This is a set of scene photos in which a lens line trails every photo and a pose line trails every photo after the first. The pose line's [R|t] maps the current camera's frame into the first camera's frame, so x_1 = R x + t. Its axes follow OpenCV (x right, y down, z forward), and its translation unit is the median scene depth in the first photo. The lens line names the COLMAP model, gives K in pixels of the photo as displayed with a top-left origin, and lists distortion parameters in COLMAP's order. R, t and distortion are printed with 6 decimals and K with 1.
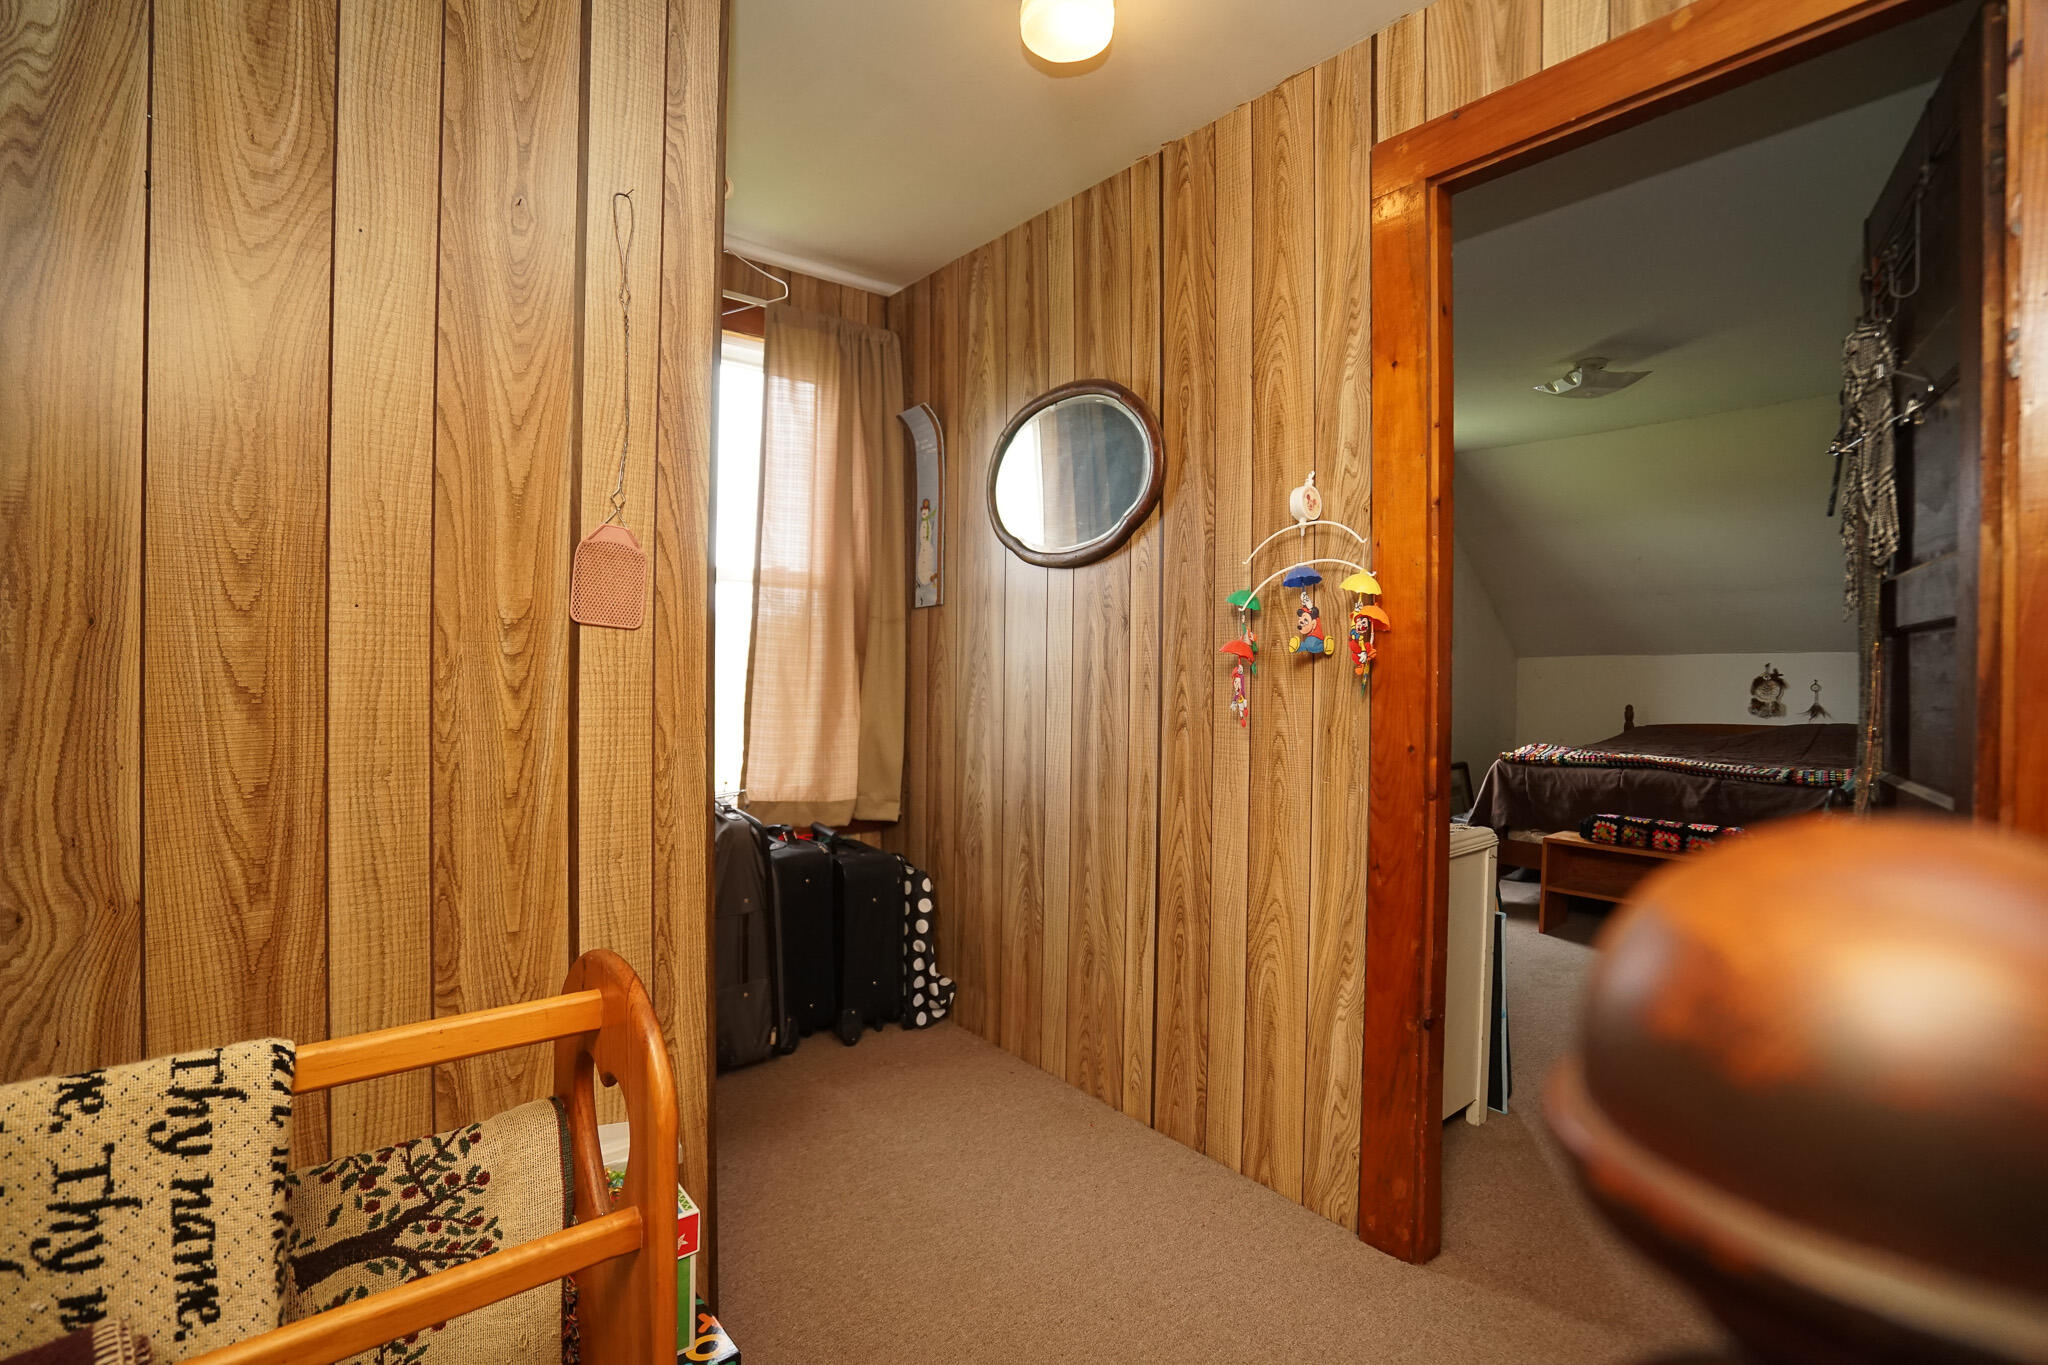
lens RADIAL K [[964.4, 0, 1003.9], [0, 964.4, 685.8], [0, 0, 1]] dist [-0.050408, 0.020437]
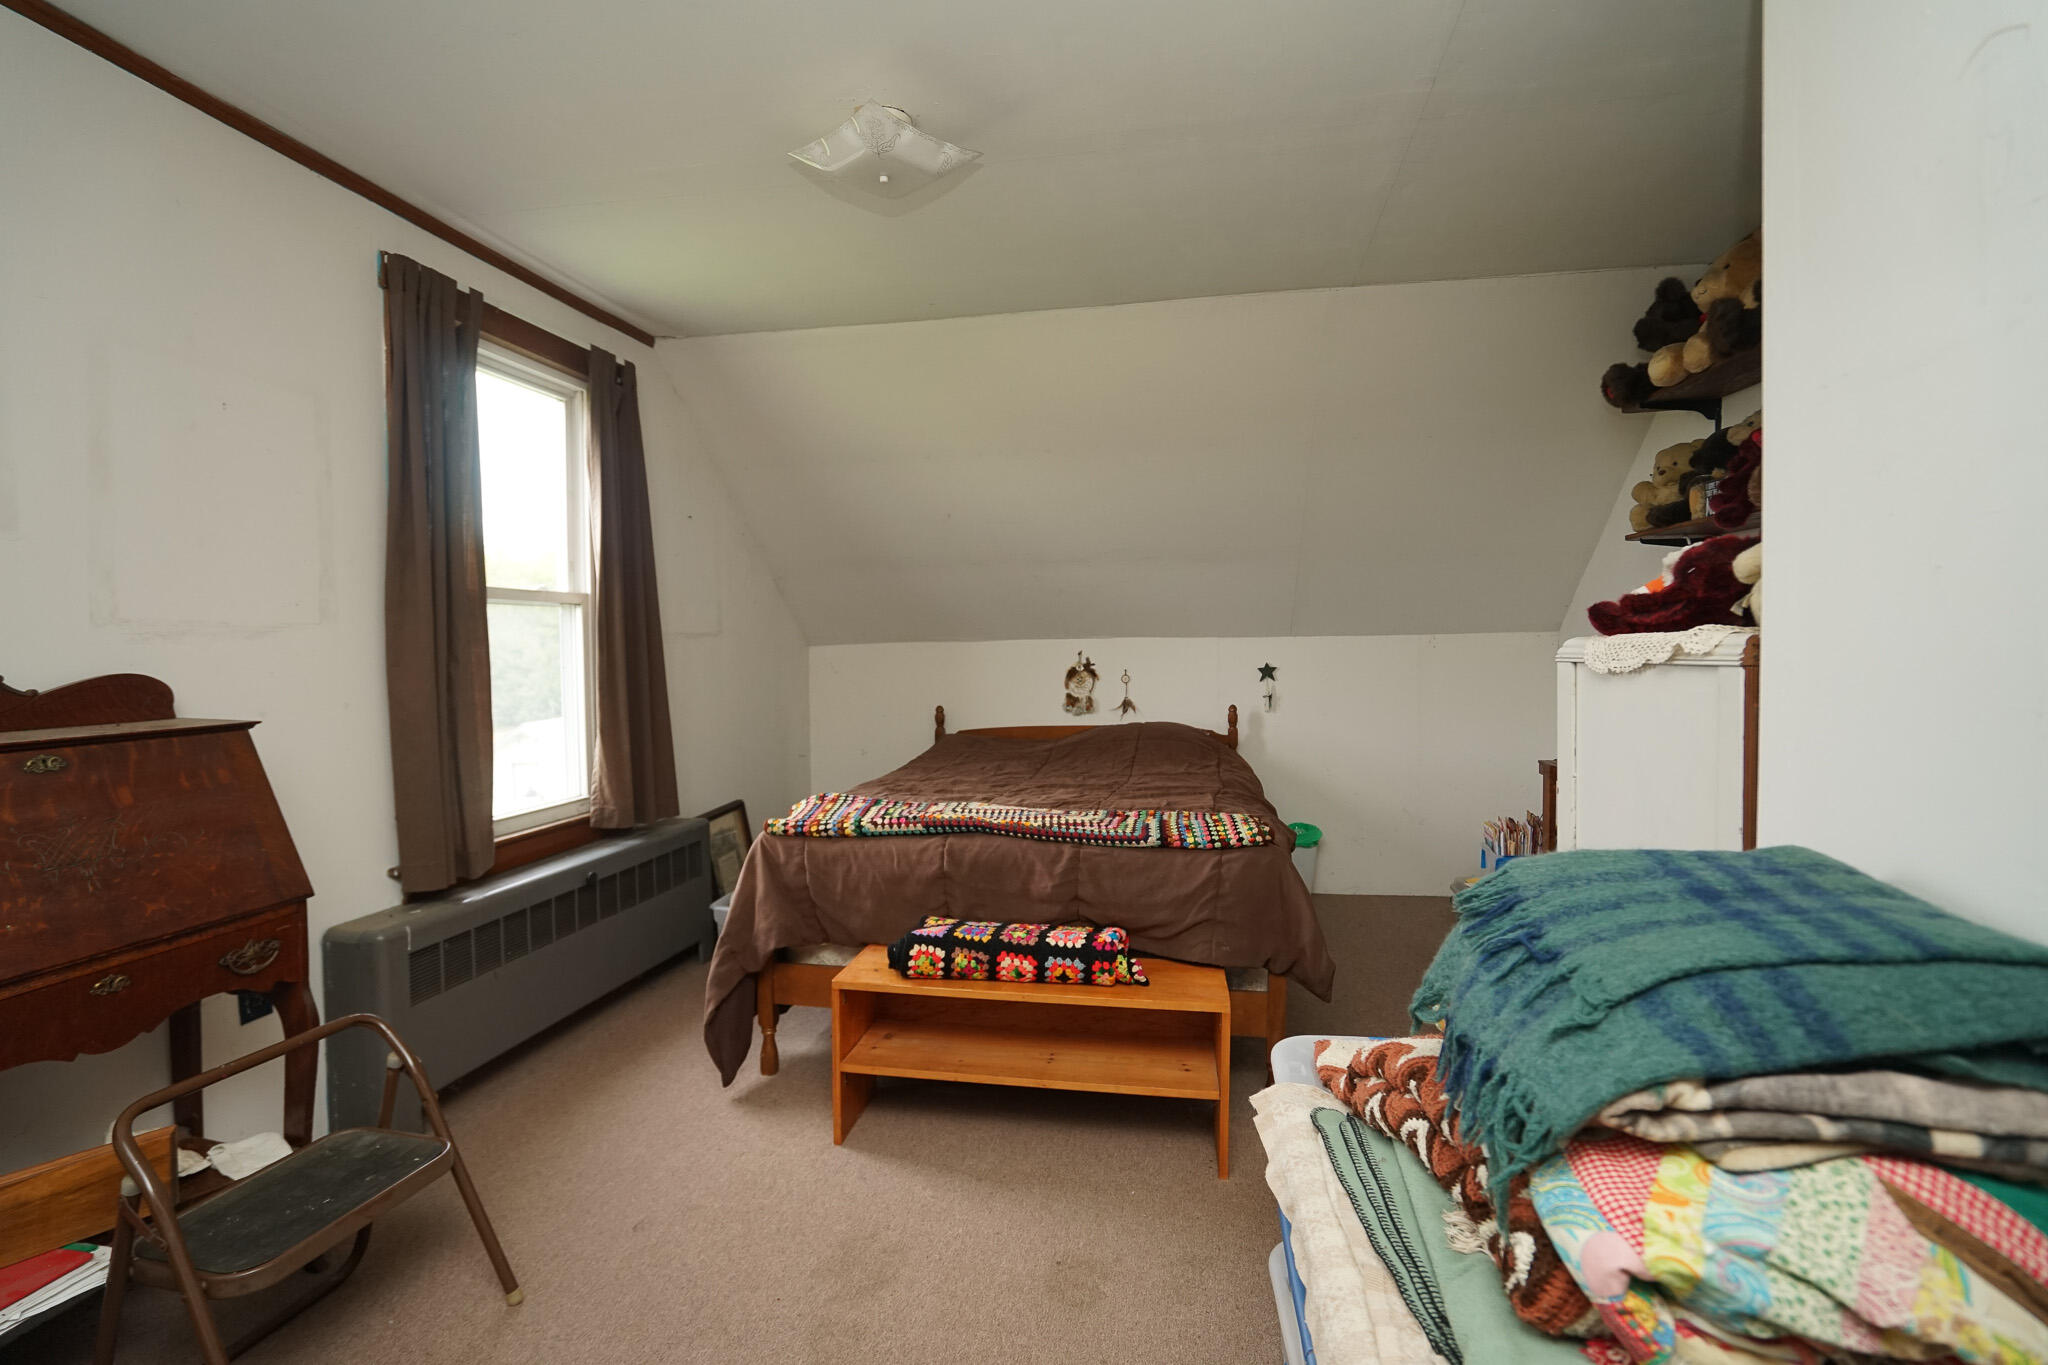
lens RADIAL K [[964.4, 0, 1024.0], [0, 964.4, 683.3], [0, 0, 1]] dist [-0.050408, 0.020437]
pose [[0.772962, -0.043614, 0.632952, 0.287752], [0.028955, 0.999020, 0.033479, -0.032275], [-0.633791, -0.007551, 0.773467, 0.463736]]
